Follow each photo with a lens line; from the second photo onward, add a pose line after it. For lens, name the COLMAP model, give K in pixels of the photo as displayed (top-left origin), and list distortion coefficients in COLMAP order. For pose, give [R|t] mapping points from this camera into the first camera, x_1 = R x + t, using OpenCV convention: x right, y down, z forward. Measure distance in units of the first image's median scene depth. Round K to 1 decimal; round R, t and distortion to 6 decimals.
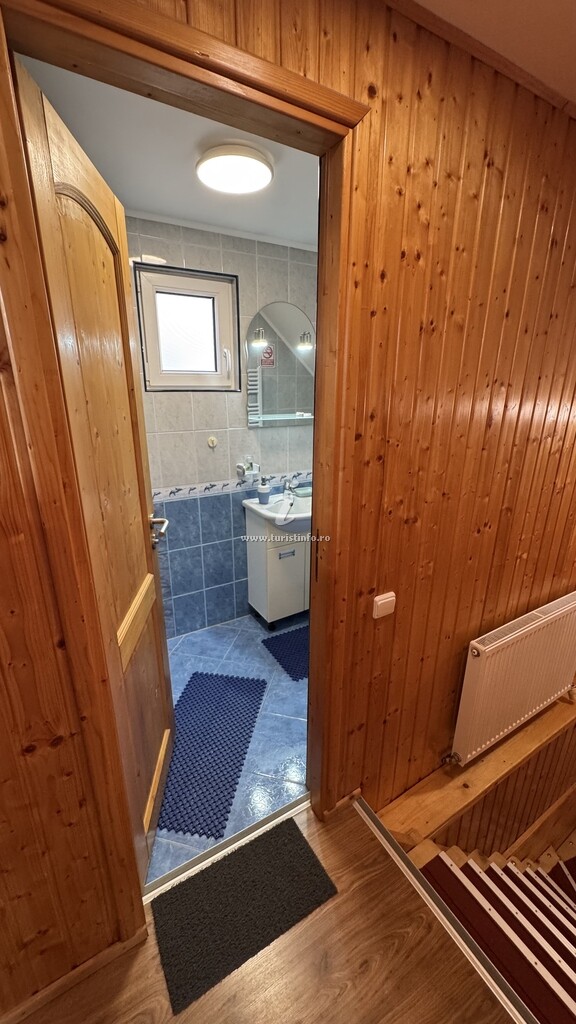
lens RADIAL K [[407.5, 0, 288.0], [0, 407.5, 512.0], [0, 0, 1]] dist [-0.001310, 0.000260]
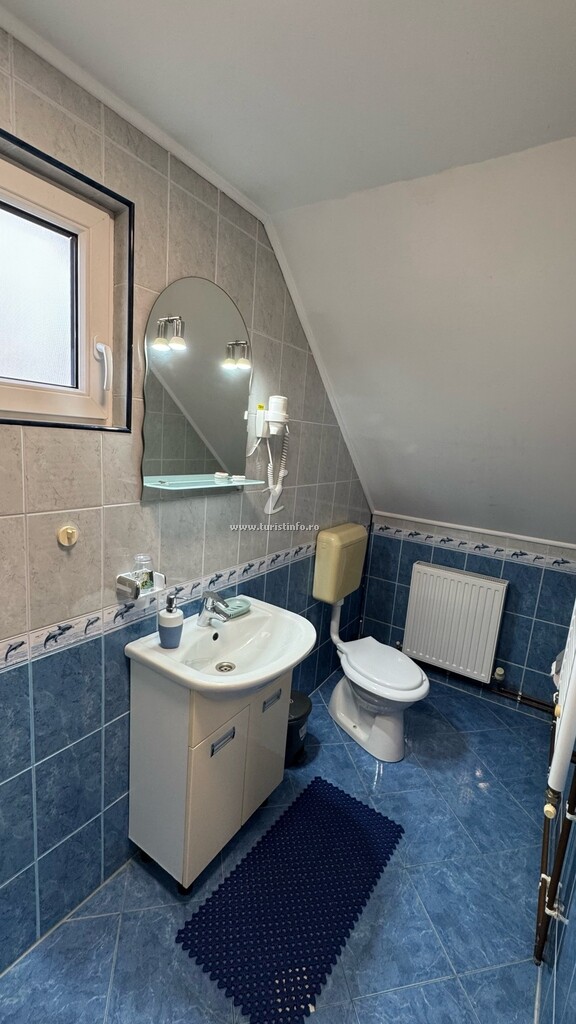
lens RADIAL K [[431.5, 0, 287.7], [0, 431.5, 513.8], [0, 0, 1]] dist [-0.001100, 0.000474]
pose [[0.903152, -0.012505, 0.429138, -0.163602], [0.061722, 0.992974, -0.100965, -0.127298], [-0.424860, 0.117674, 0.897578, 0.441897]]
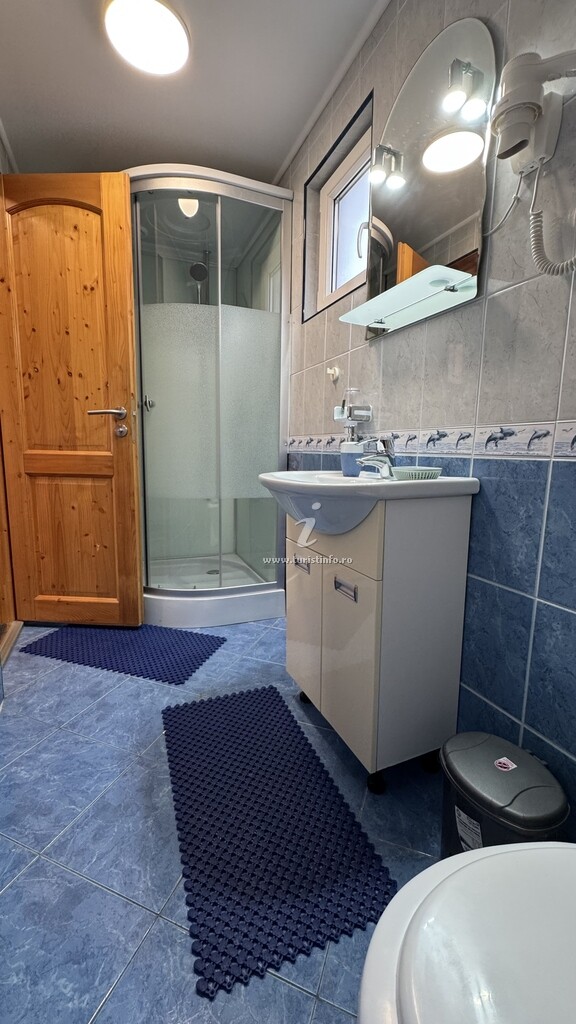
lens RADIAL K [[407.5, 0, 288.0], [0, 407.5, 512.0], [0, 0, 1]] dist [-0.001310, 0.000260]
pose [[-0.139034, 0.142155, -0.980031, 0.520197], [-0.323683, 0.928762, 0.180638, -0.050359], [0.935895, 0.342334, -0.083116, 1.019365]]
